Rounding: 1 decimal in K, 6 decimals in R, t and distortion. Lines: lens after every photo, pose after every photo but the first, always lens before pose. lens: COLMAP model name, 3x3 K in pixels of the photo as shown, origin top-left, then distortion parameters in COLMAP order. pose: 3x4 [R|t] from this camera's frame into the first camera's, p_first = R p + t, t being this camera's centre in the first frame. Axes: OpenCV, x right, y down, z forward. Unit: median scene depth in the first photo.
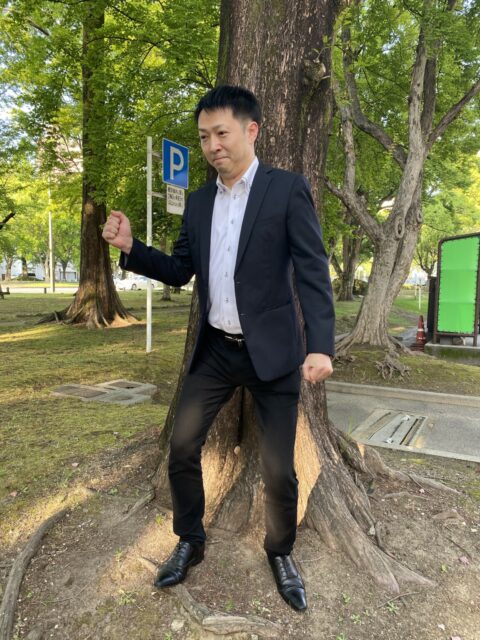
lens RADIAL K [[489.4, 0, 240.0], [0, 489.4, 320.0], [0, 0, 1]] dist [0.011129, -0.012419]
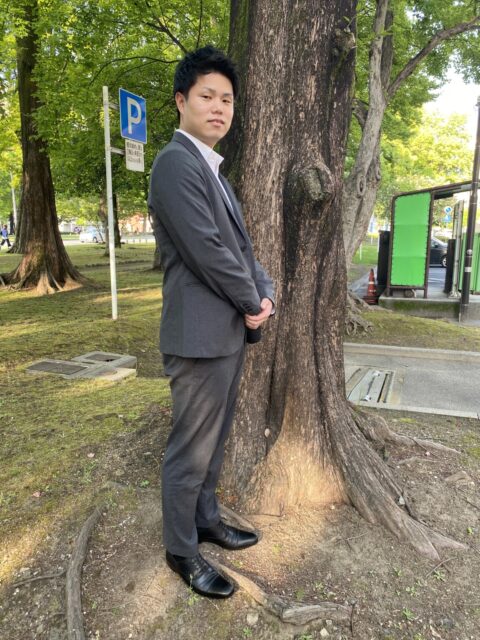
lens RADIAL K [[489.1, 0, 240.8], [0, 489.1, 314.4], [0, 0, 1]] dist [0.007088, -0.003413]
pose [[0.989934, -0.038014, 0.136326, -0.115537], [0.024991, 0.995068, 0.095997, -0.045517], [-0.139303, -0.091624, 0.986002, 0.025974]]
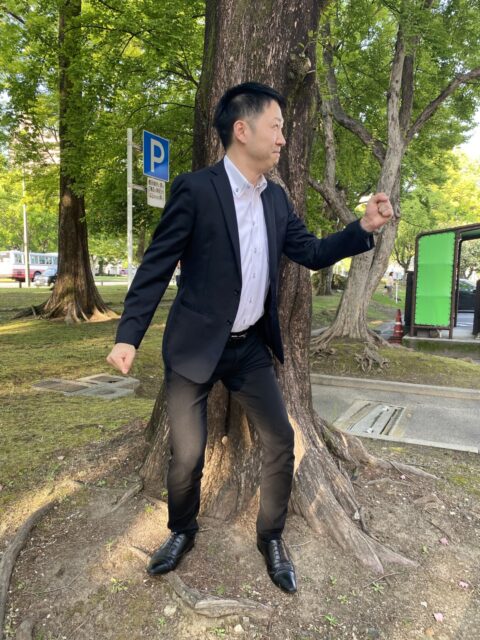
lens RADIAL K [[490.5, 0, 243.9], [0, 490.5, 321.4], [0, 0, 1]] dist [0.005935, -0.005700]
pose [[0.998677, -0.004047, 0.051259, -0.010620], [0.003370, 0.999906, 0.013285, 0.004106], [-0.051308, -0.013094, 0.998597, -0.007471]]
